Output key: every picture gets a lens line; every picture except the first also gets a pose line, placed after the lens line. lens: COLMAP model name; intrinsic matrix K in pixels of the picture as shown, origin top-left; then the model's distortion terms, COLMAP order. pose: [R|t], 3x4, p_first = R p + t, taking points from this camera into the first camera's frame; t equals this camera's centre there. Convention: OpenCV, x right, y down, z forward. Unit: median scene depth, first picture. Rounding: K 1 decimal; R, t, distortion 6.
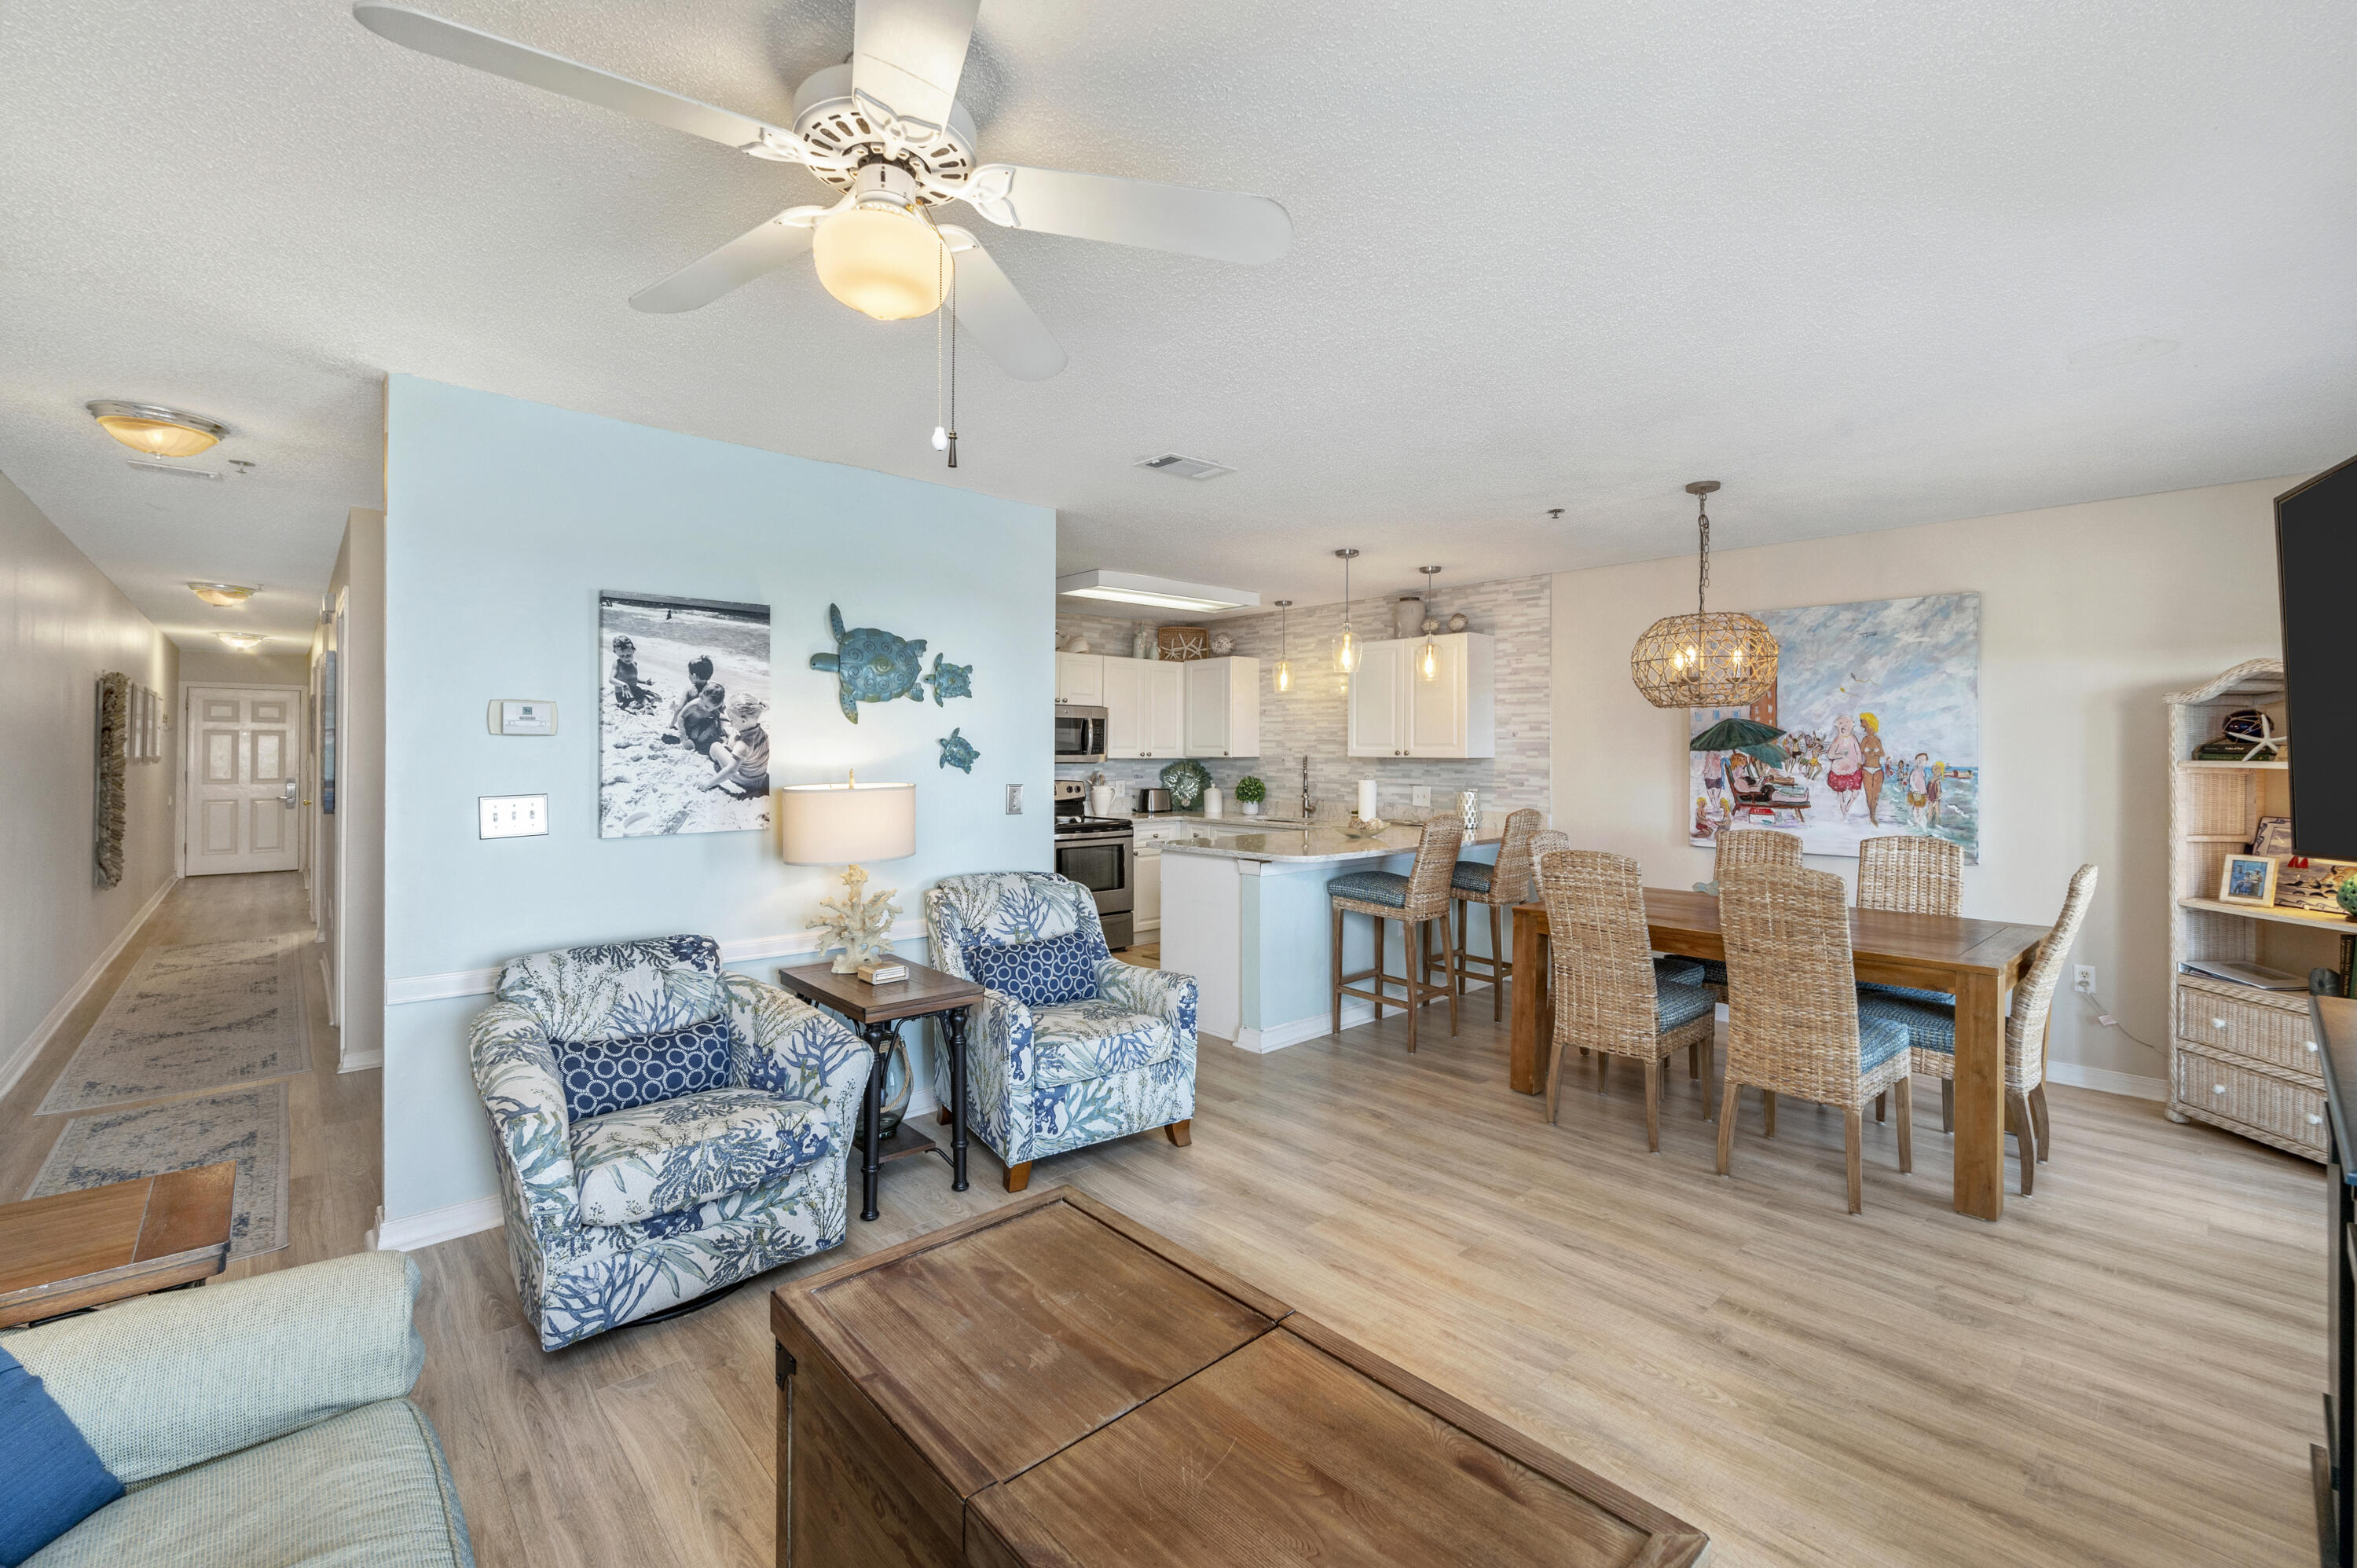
lens RADIAL K [[1005.3, 0, 1171.4], [0, 1005.3, 745.6], [0, 0, 1]] dist [-0.001786, -0.000038]
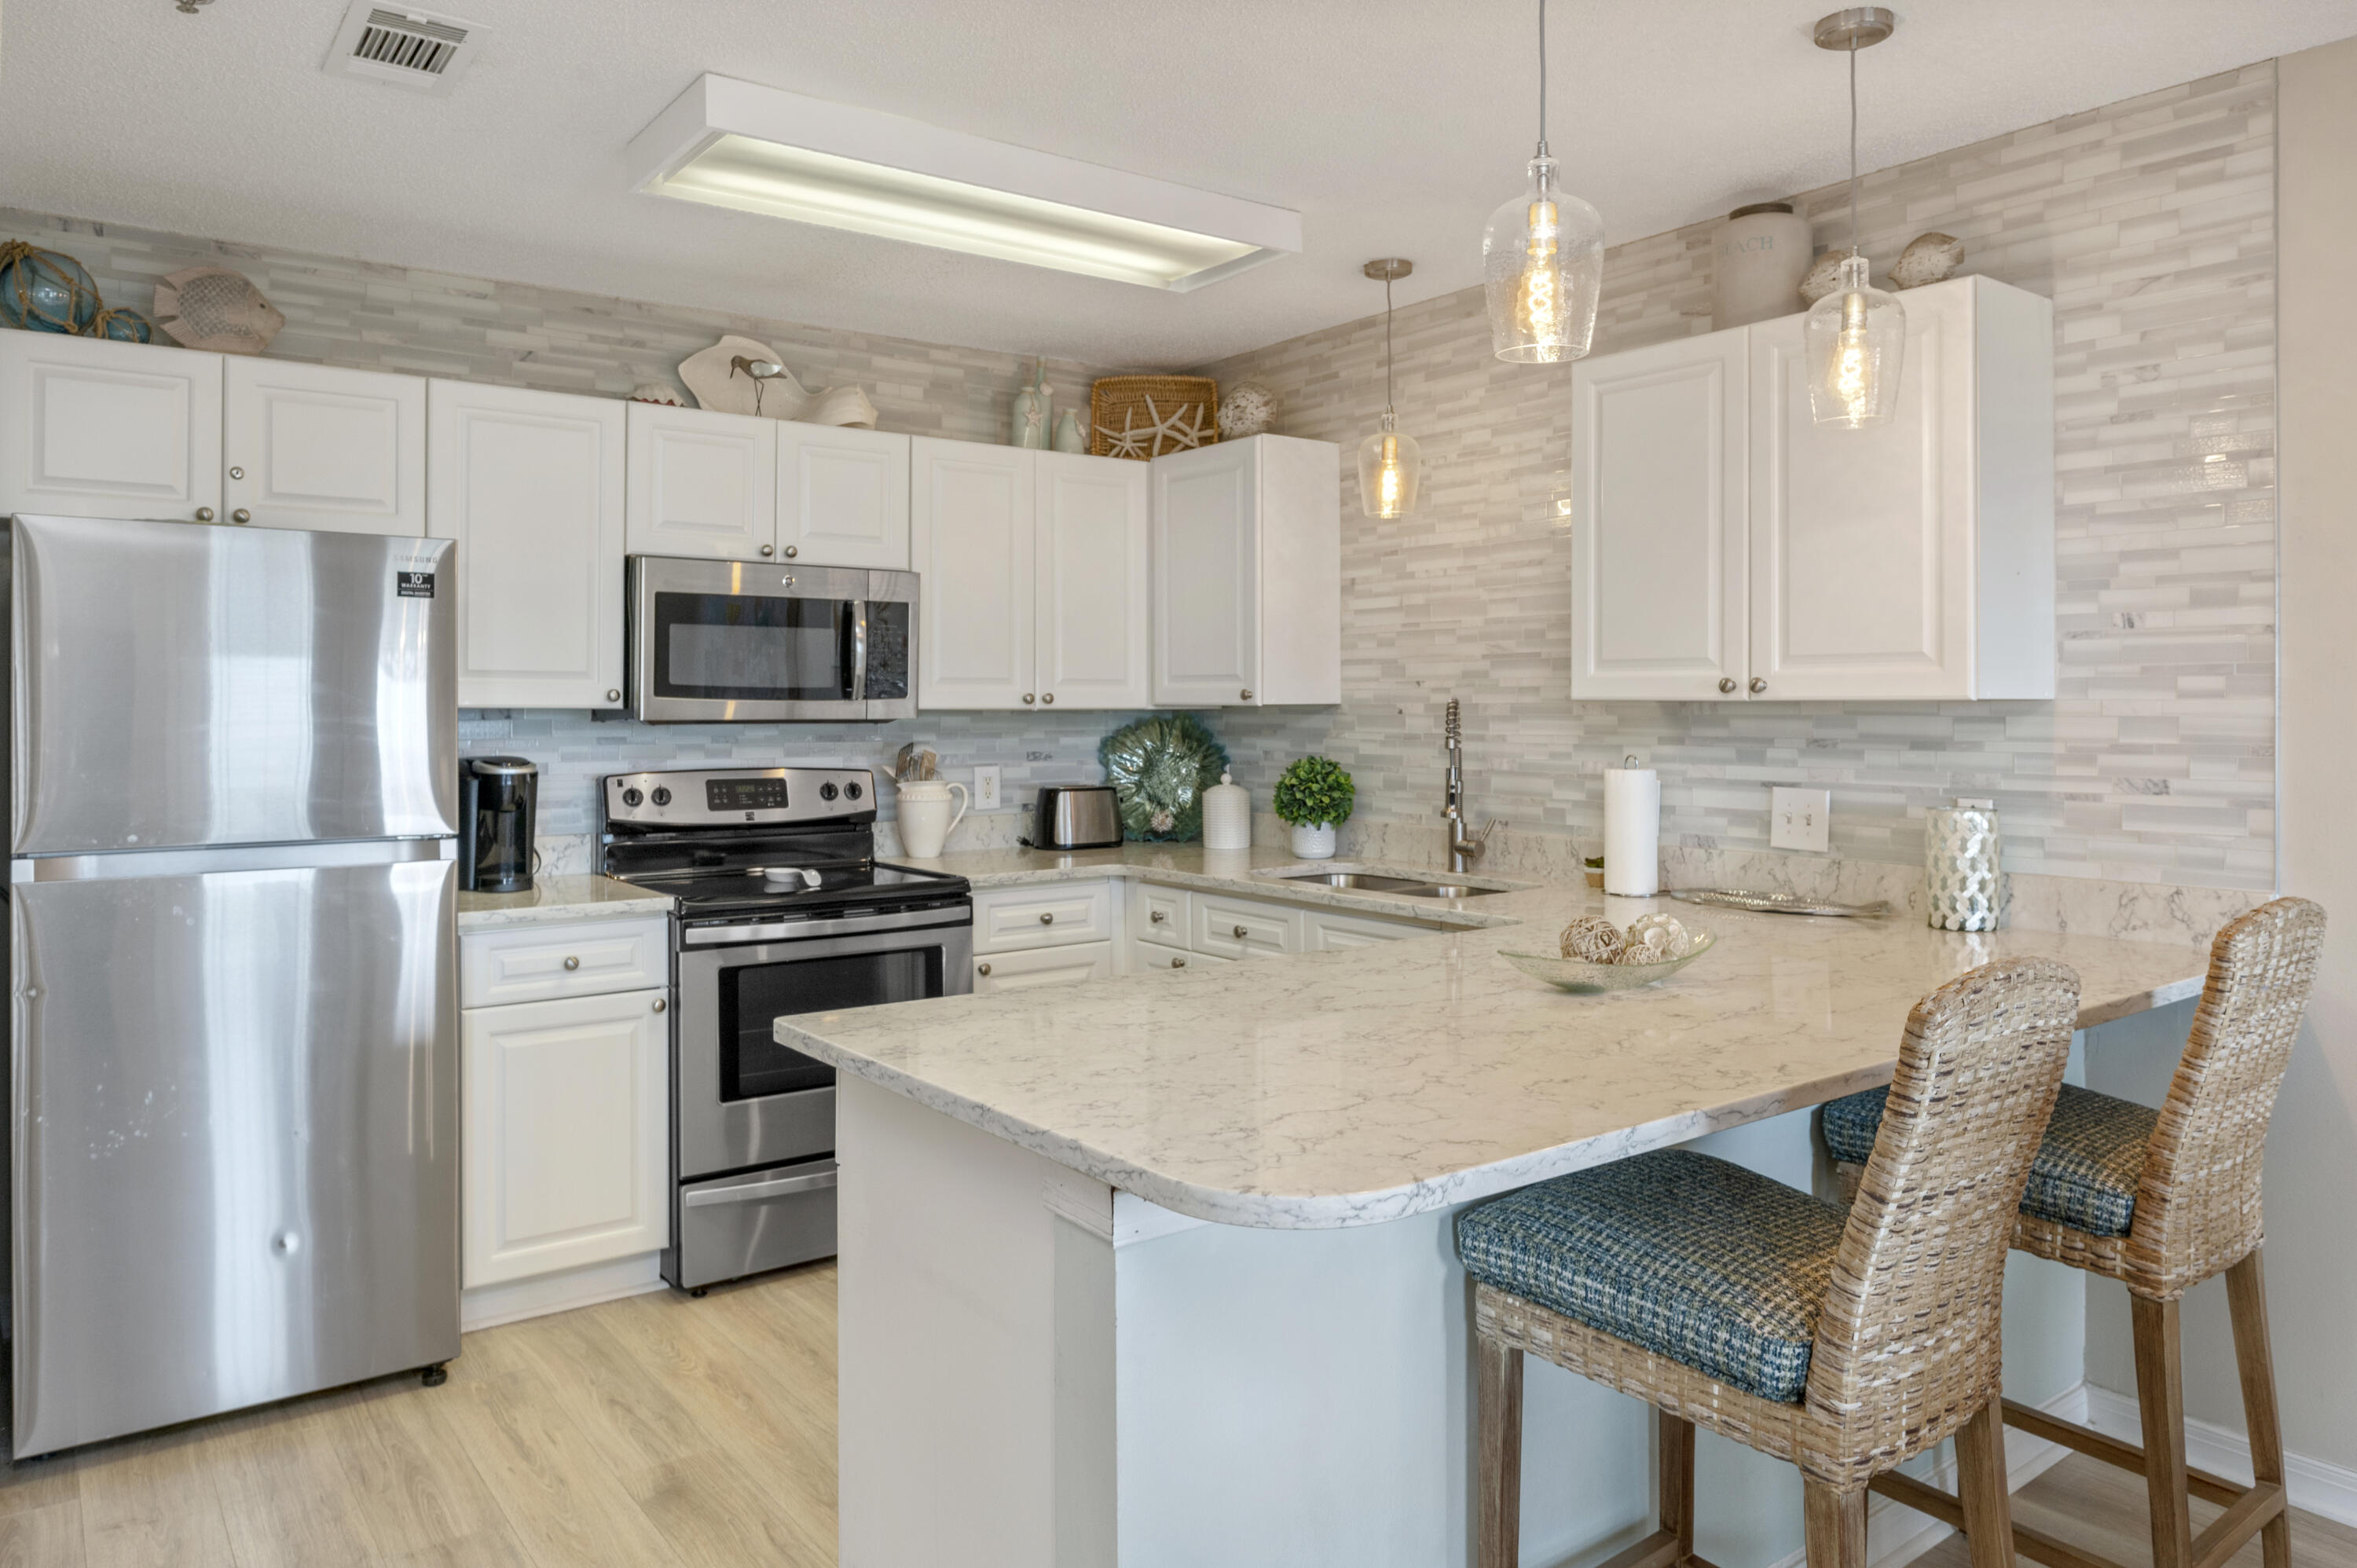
lens RADIAL K [[1588.2, 0, 1177.7], [0, 1588.2, 697.5], [0, 0, 1]] dist [-0.000653, 0.000047]
pose [[0.995972, -0.004457, -0.089554, 0.085347], [0.004516, 0.999990, 0.000461, 0.008750], [0.089551, -0.000863, 0.995982, 0.426949]]
